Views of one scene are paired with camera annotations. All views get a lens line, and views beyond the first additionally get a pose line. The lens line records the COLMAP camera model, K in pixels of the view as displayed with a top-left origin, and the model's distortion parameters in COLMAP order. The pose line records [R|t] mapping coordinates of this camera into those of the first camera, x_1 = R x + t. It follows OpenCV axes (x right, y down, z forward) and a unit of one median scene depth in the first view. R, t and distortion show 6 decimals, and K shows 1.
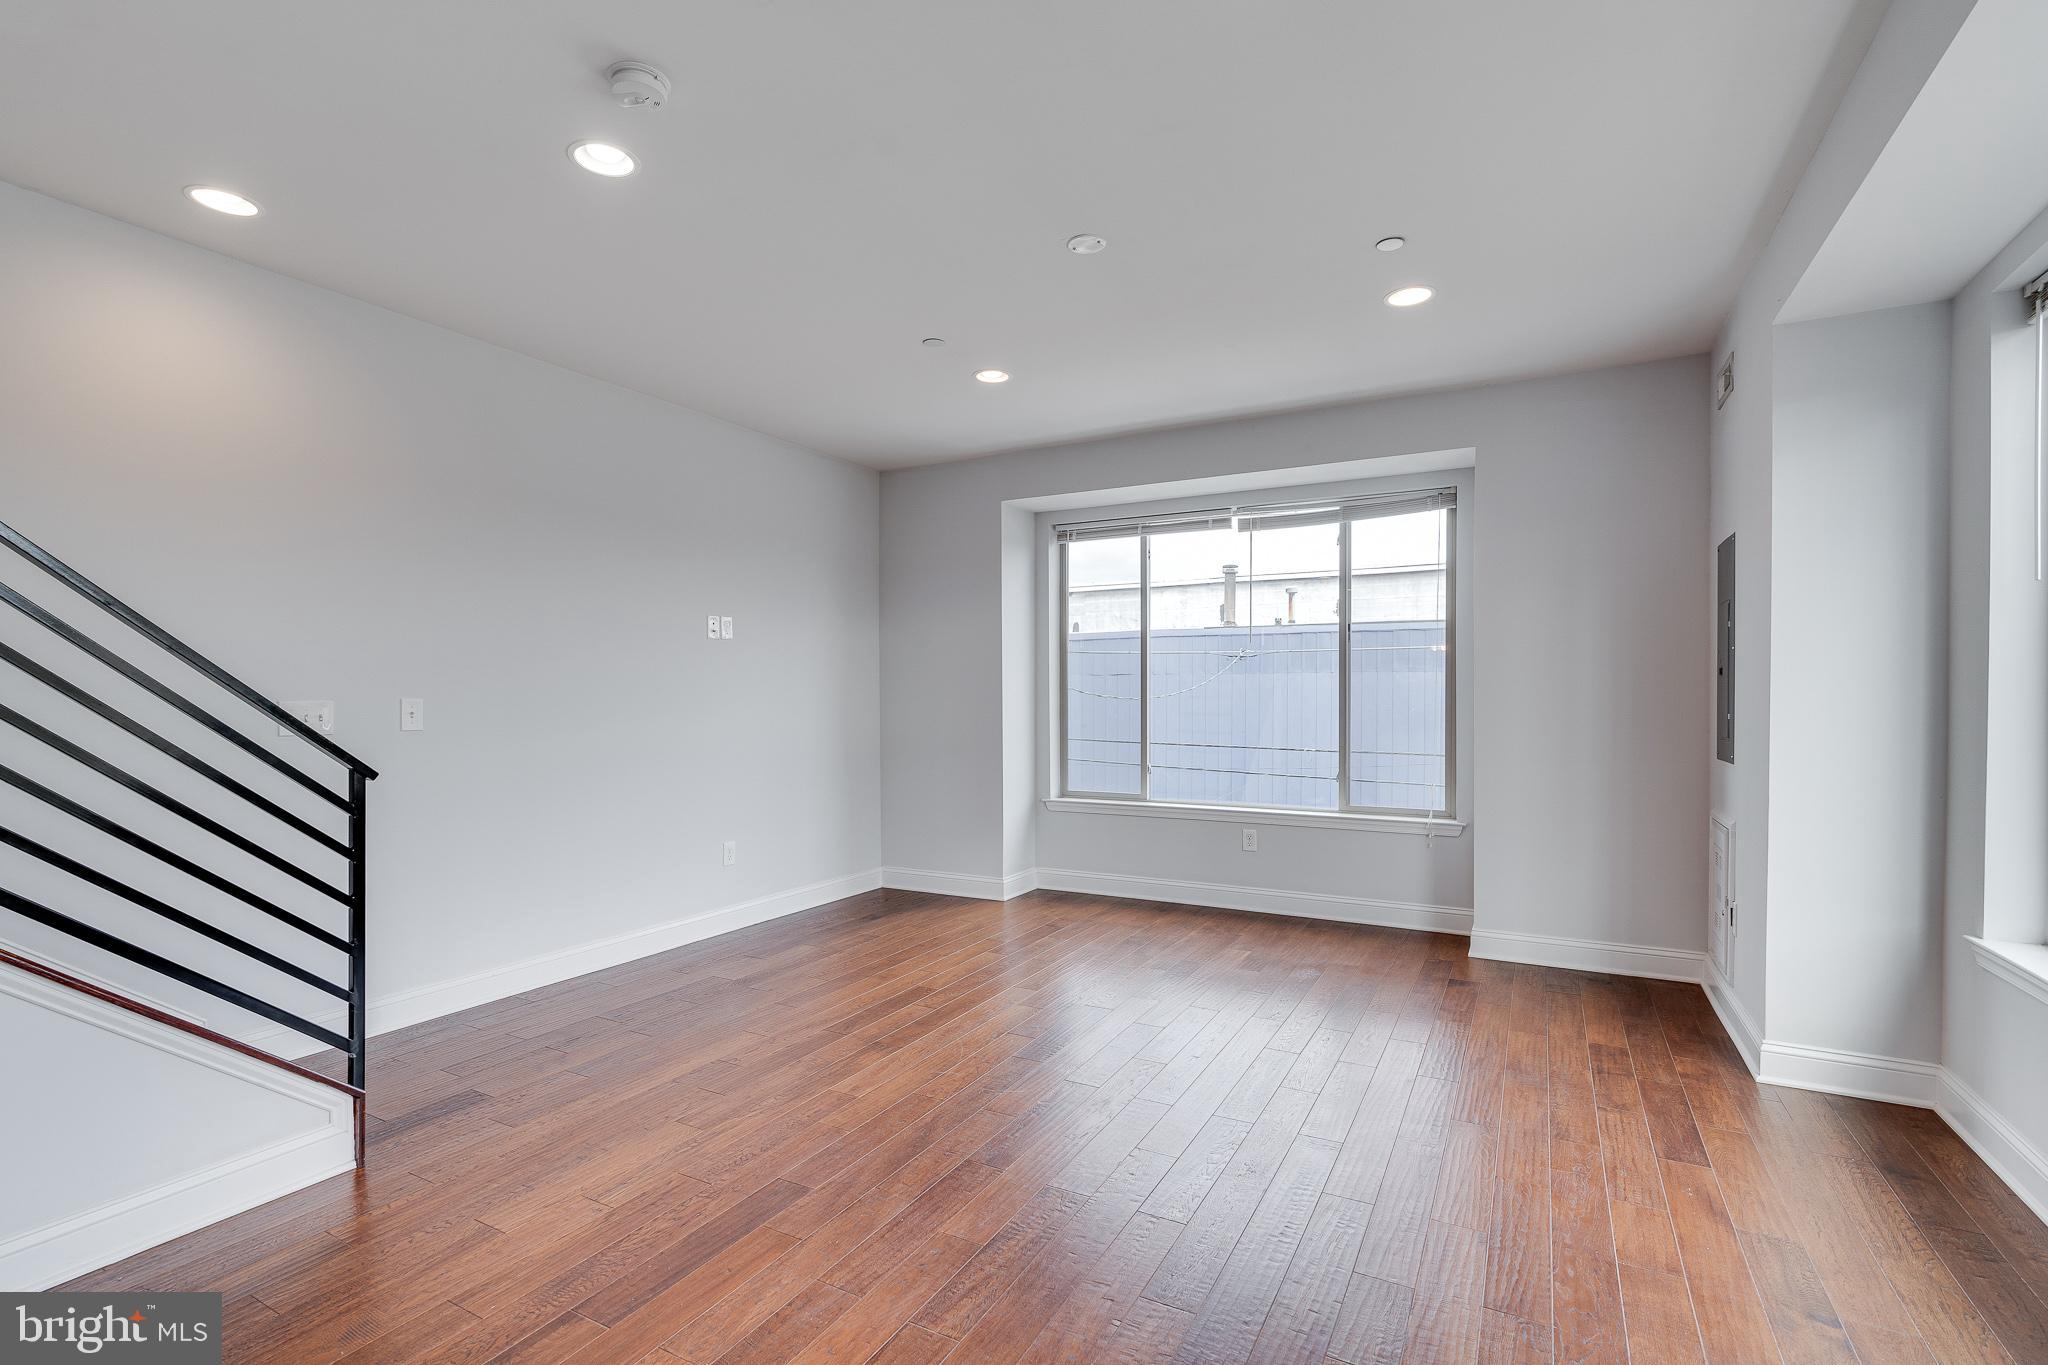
lens RADIAL K [[946.0, 0, 1027.9], [0, 946.0, 751.0], [0, 0, 1]] dist [0.000325, 0.000191]
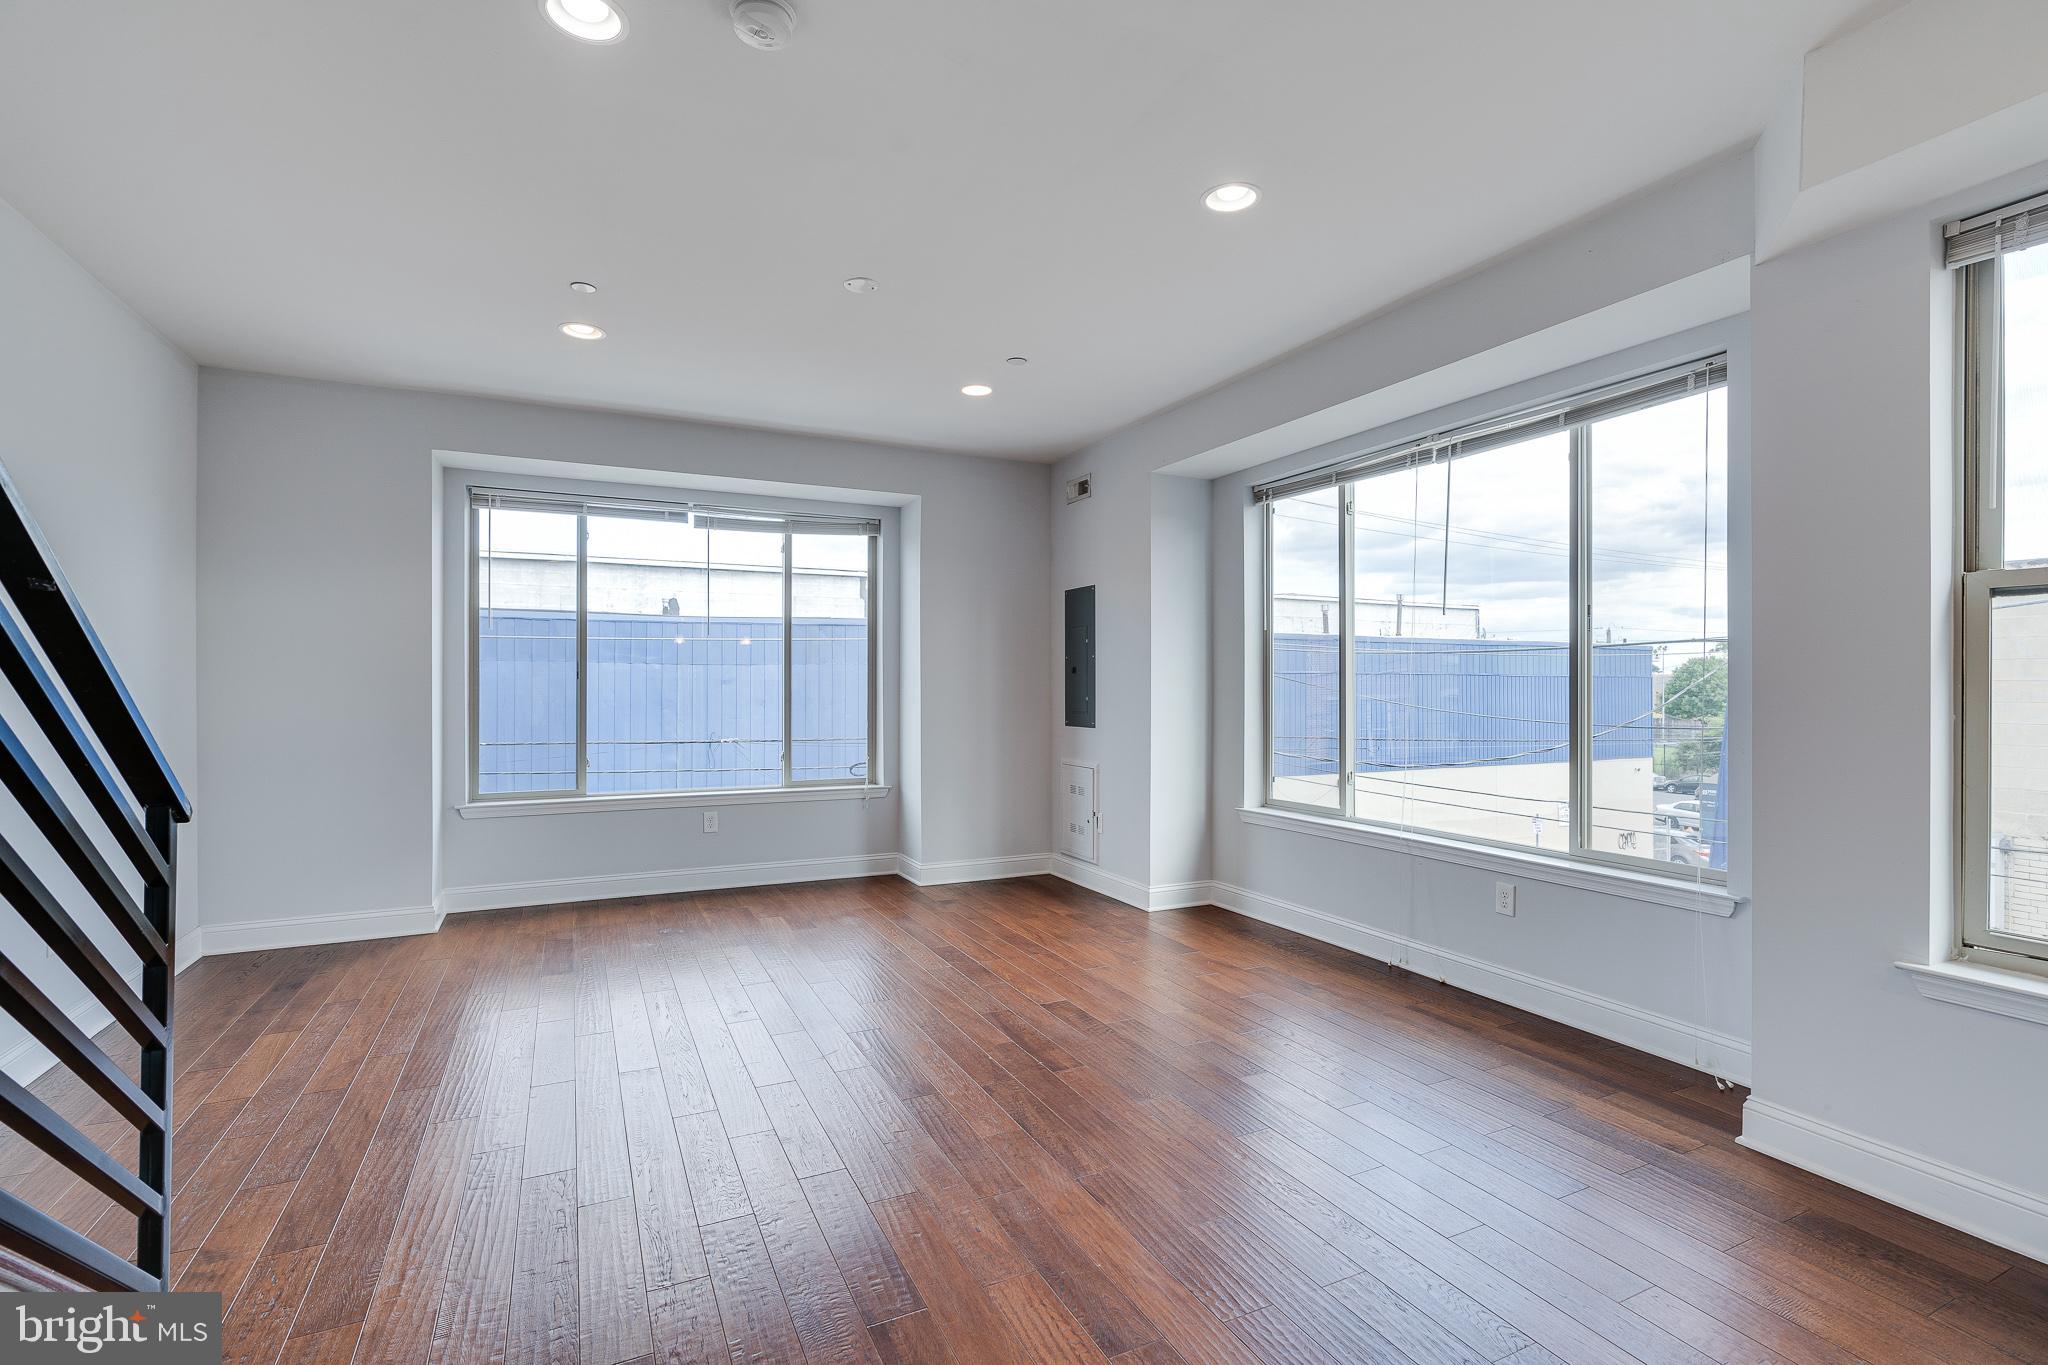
lens RADIAL K [[948.6, 0, 1030.8], [0, 948.6, 691.1], [0, 0, 1]] dist [-0.001906, -0.000267]
pose [[0.576219, -0.001561, 0.817294, -0.435103], [0.045241, 0.998526, -0.029989, -0.002701], [-0.816042, 0.054256, 0.575440, 0.106035]]
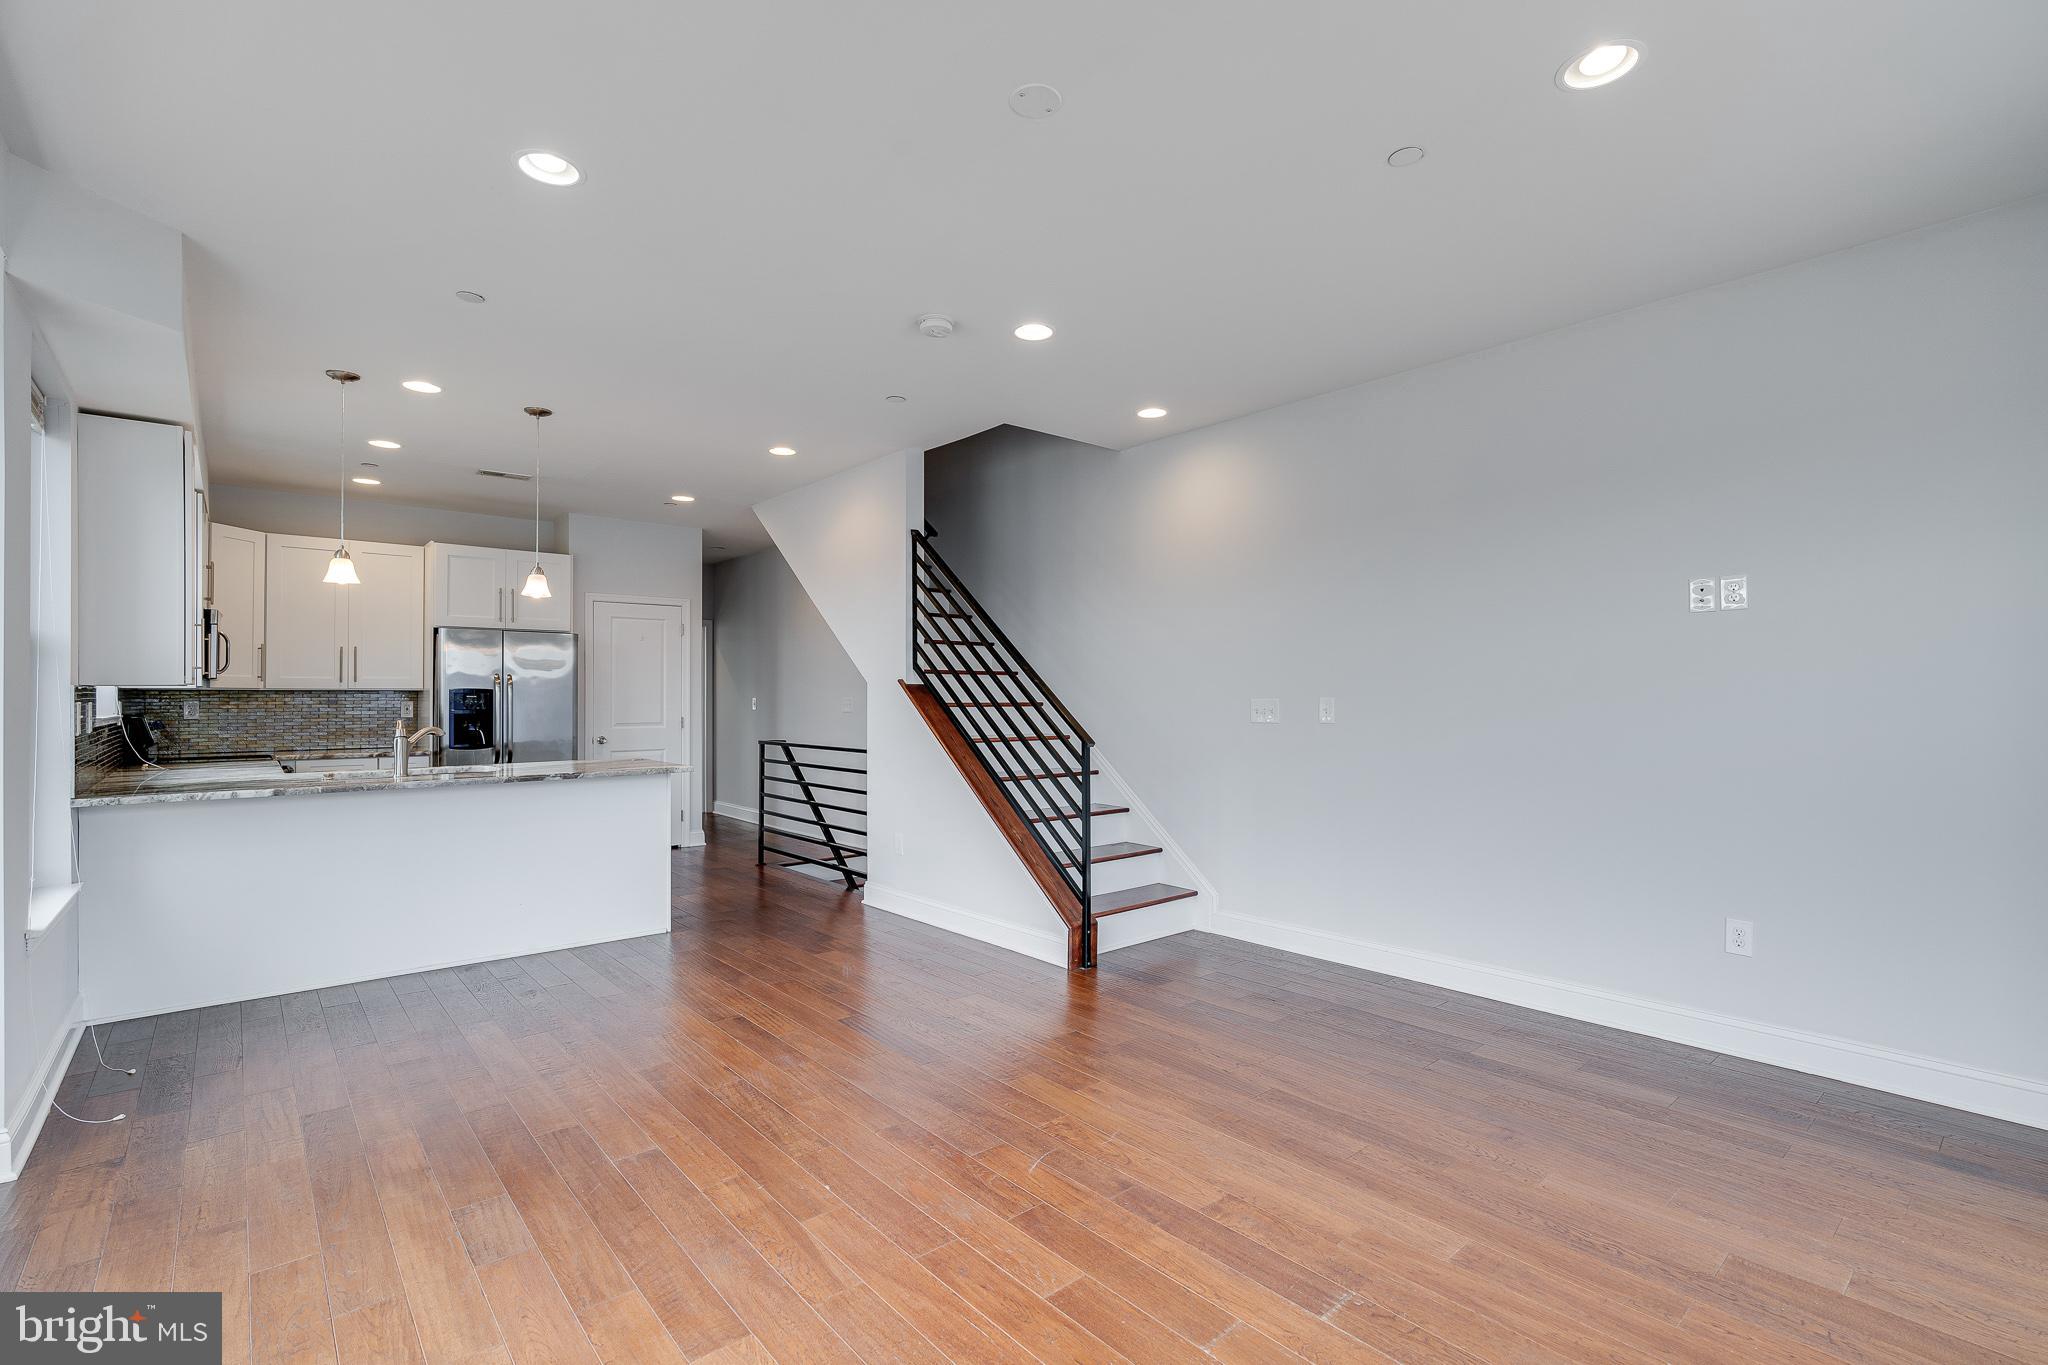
lens RADIAL K [[948.6, 0, 1030.8], [0, 948.6, 691.1], [0, 0, 1]] dist [-0.001906, -0.000267]
pose [[-0.360591, -0.003544, -0.932717, 0.450585], [-0.050914, 0.998577, 0.015889, -0.043821], [0.931334, 0.053218, -0.360258, 0.741231]]
